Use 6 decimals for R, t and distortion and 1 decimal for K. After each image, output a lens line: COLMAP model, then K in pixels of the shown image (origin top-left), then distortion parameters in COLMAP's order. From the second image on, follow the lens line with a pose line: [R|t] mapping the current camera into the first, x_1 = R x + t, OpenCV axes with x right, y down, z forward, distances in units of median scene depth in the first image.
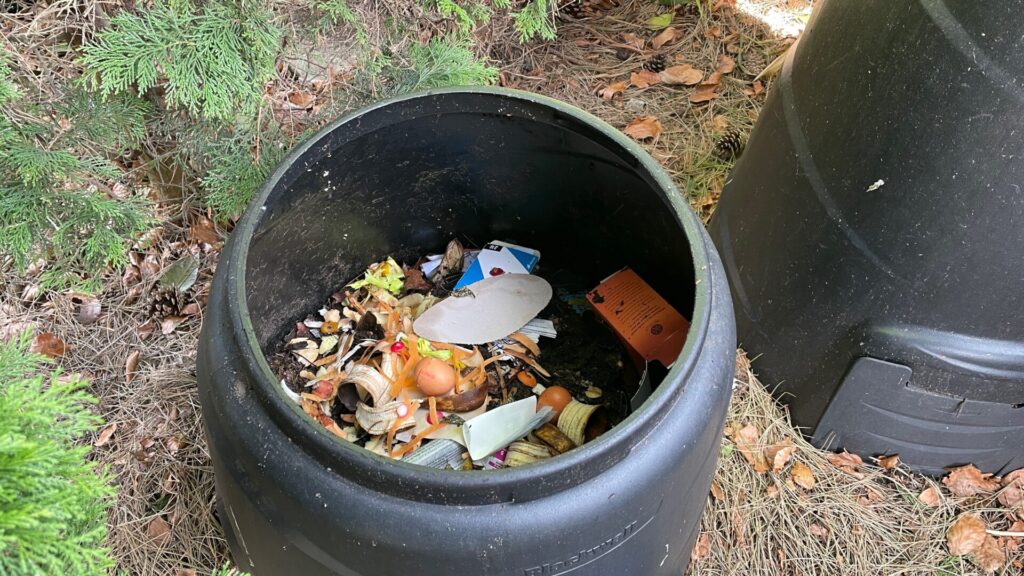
lens RADIAL K [[763.0, 0, 509.2], [0, 763.0, 292.6], [0, 0, 1]] dist [0.044034, -0.040353]
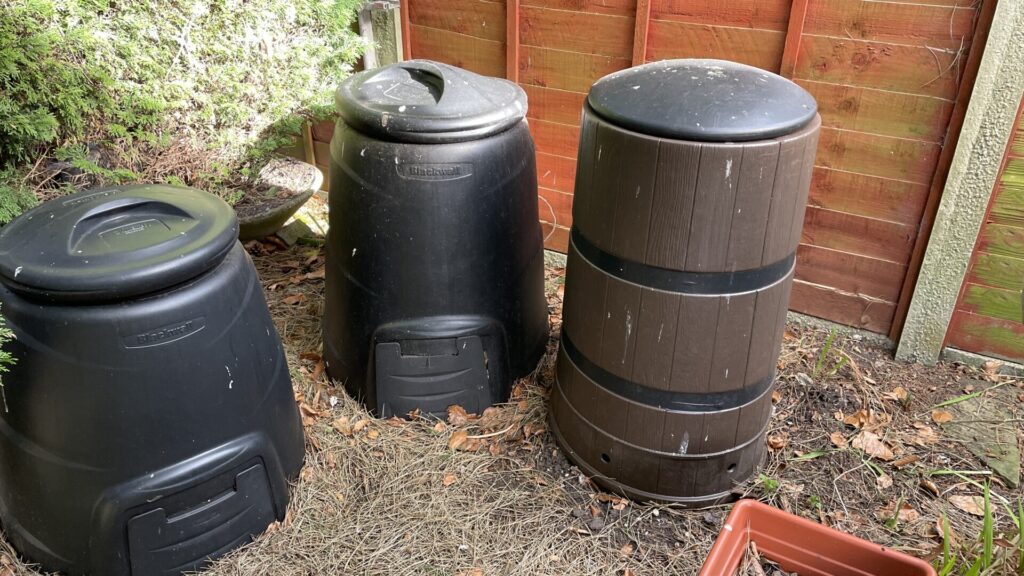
lens RADIAL K [[763.0, 0, 514.2], [0, 763.0, 287.1], [0, 0, 1]] dist [0.044034, -0.040353]
pose [[0.959565, -0.087178, 0.267647, 0.301816], [0.199381, 0.881690, -0.427633, 0.873112], [-0.198701, 0.463705, 0.863421, -0.809948]]
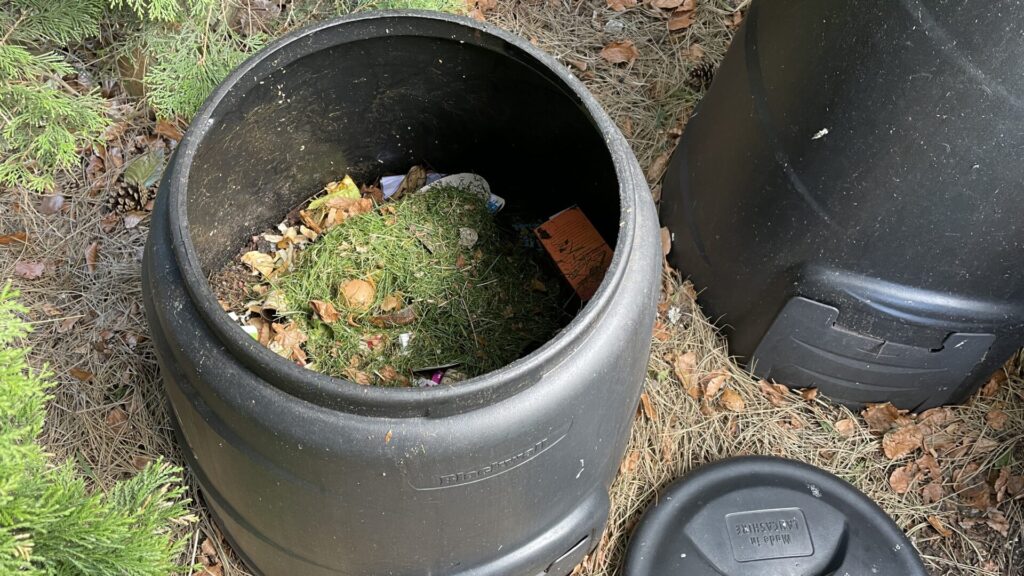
lens RADIAL K [[763.0, 0, 516.8], [0, 763.0, 288.8], [0, 0, 1]] dist [0.044034, -0.040353]
pose [[0.997476, 0.062026, 0.034562, 0.043138], [-0.065554, 0.991480, 0.112565, -0.020635], [-0.027286, -0.114546, 0.993043, -0.034562]]
